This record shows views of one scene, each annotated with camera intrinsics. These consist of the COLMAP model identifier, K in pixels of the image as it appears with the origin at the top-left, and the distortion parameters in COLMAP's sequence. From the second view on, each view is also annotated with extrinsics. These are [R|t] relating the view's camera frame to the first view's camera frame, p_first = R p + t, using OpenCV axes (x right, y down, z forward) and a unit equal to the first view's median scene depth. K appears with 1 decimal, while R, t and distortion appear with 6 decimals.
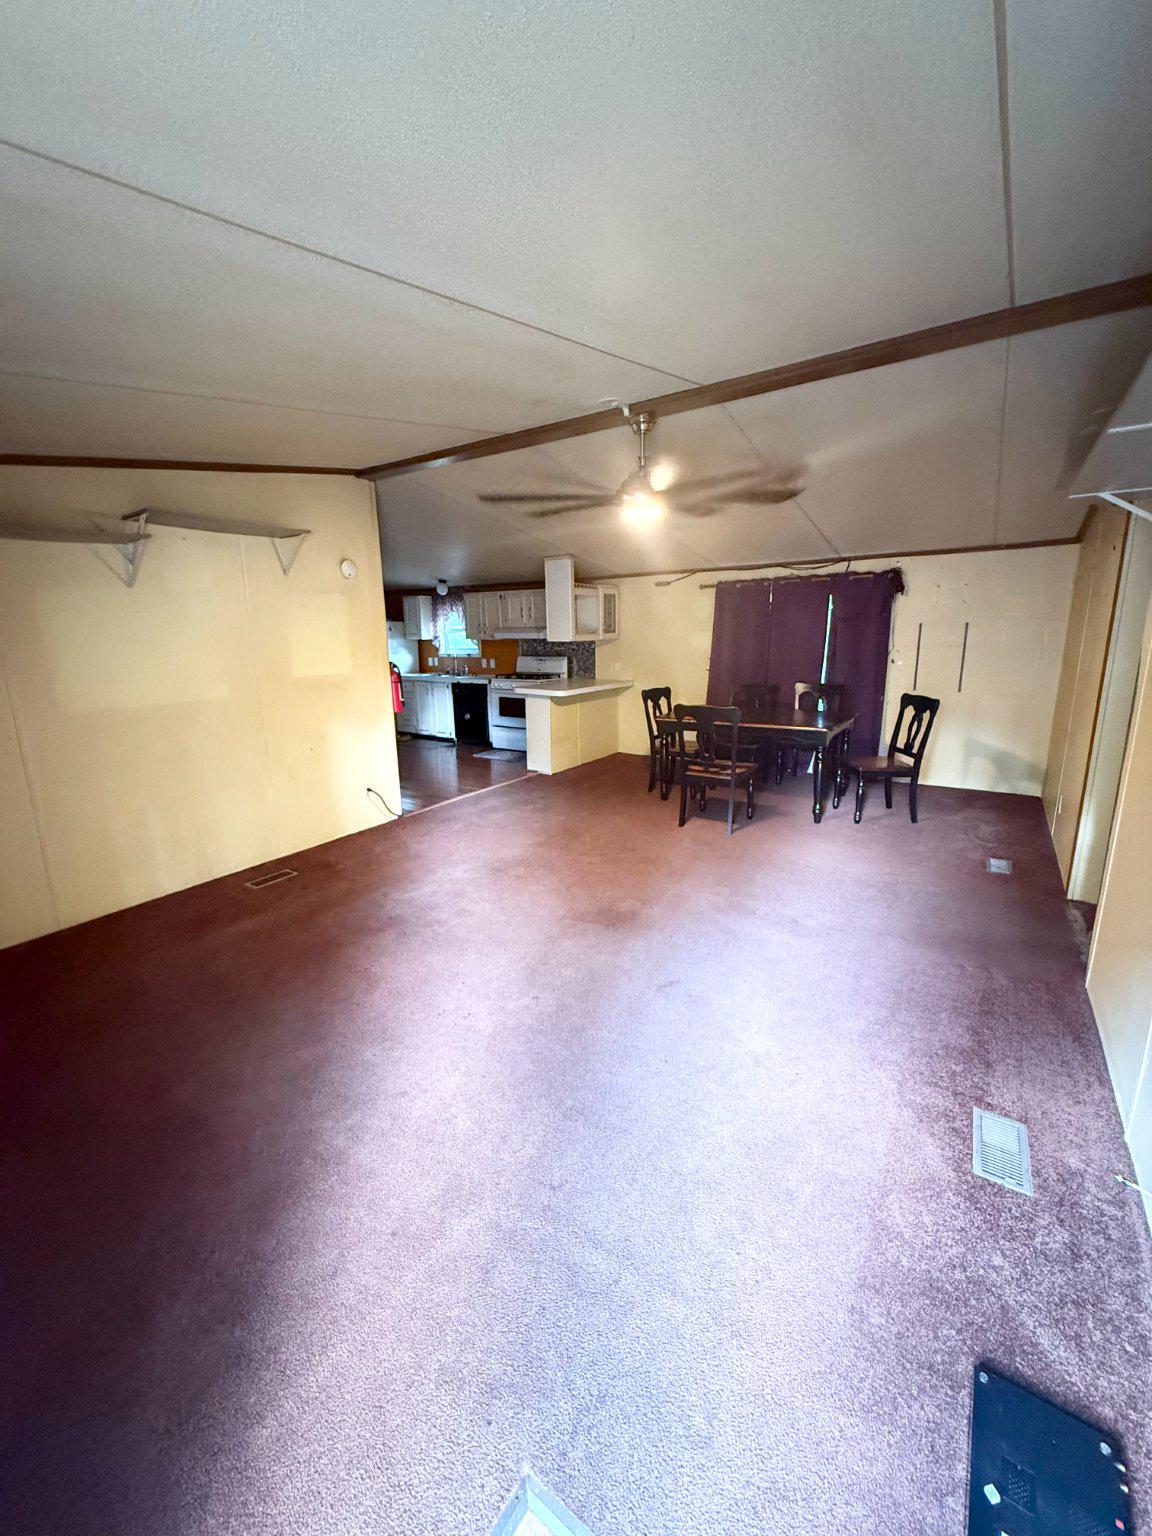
lens RADIAL K [[610.3, 0, 571.1], [0, 610.3, 759.9], [0, 0, 1]] dist [-0.001146, -0.000005]
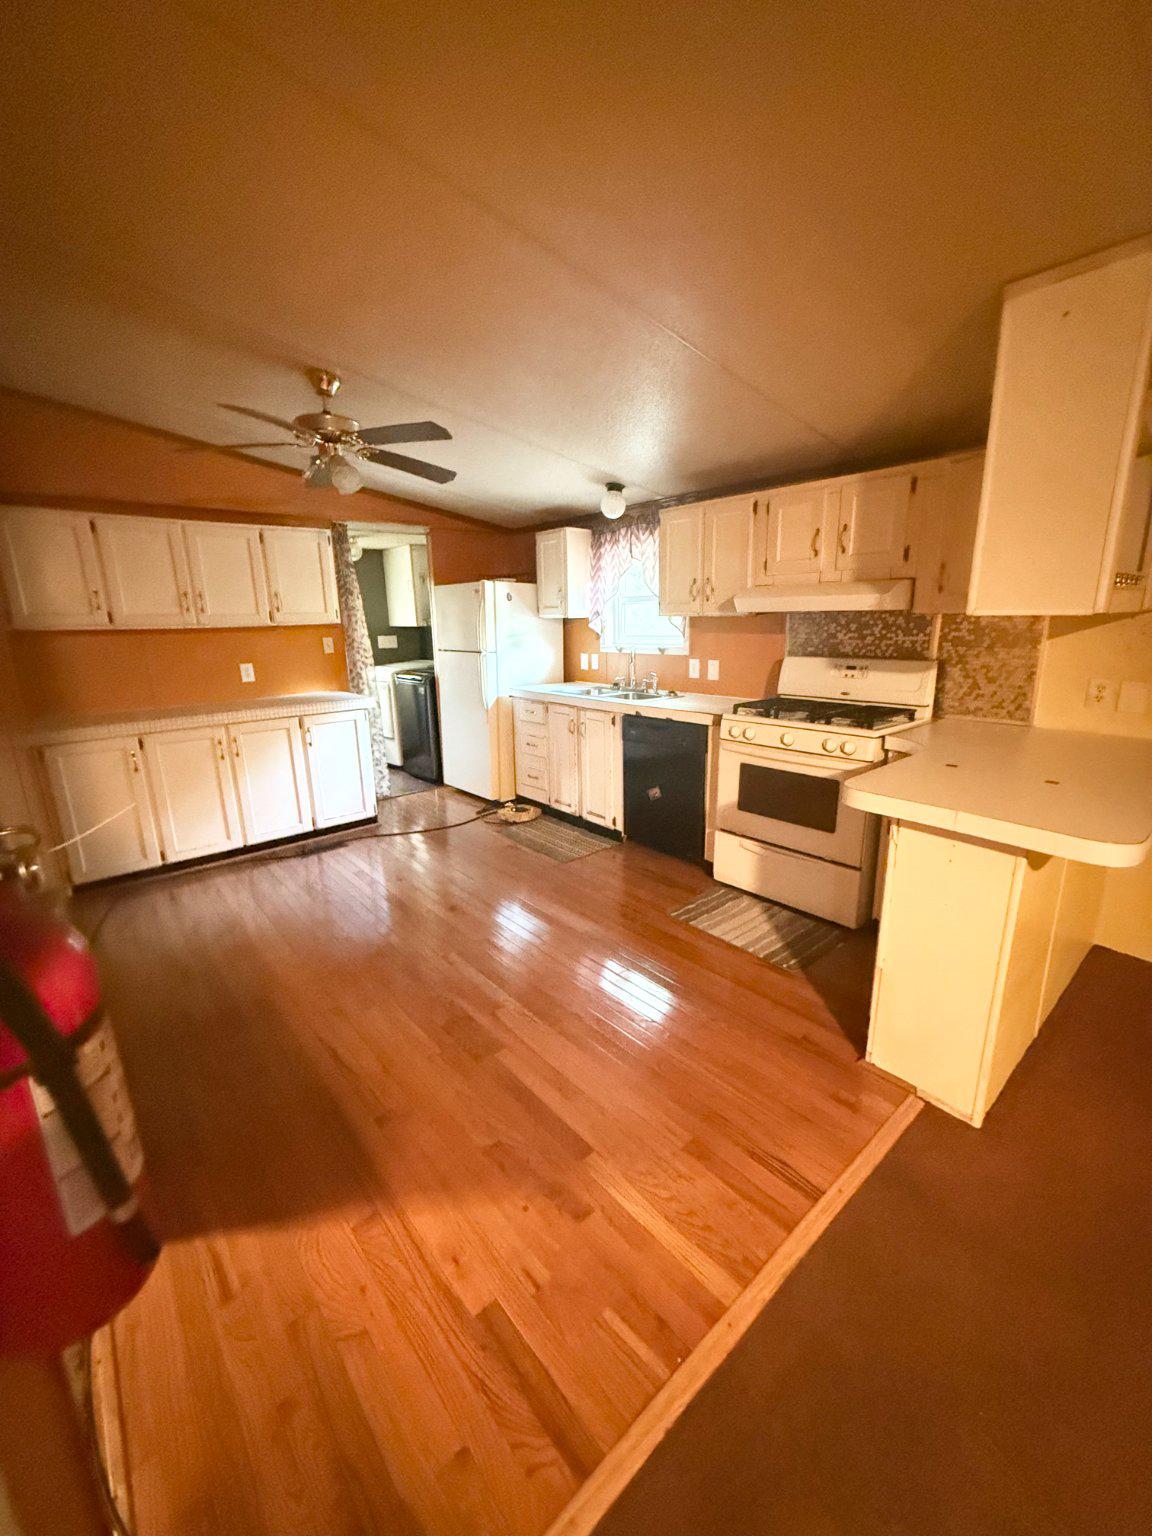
lens RADIAL K [[610.3, 0, 586.5], [0, 610.3, 768.7], [0, 0, 1]] dist [-0.001146, -0.000005]
pose [[0.969101, 0.059511, -0.239377, -0.110359], [-0.051060, 0.997839, 0.041356, -0.101516], [0.241321, -0.027855, 0.970046, 0.550631]]
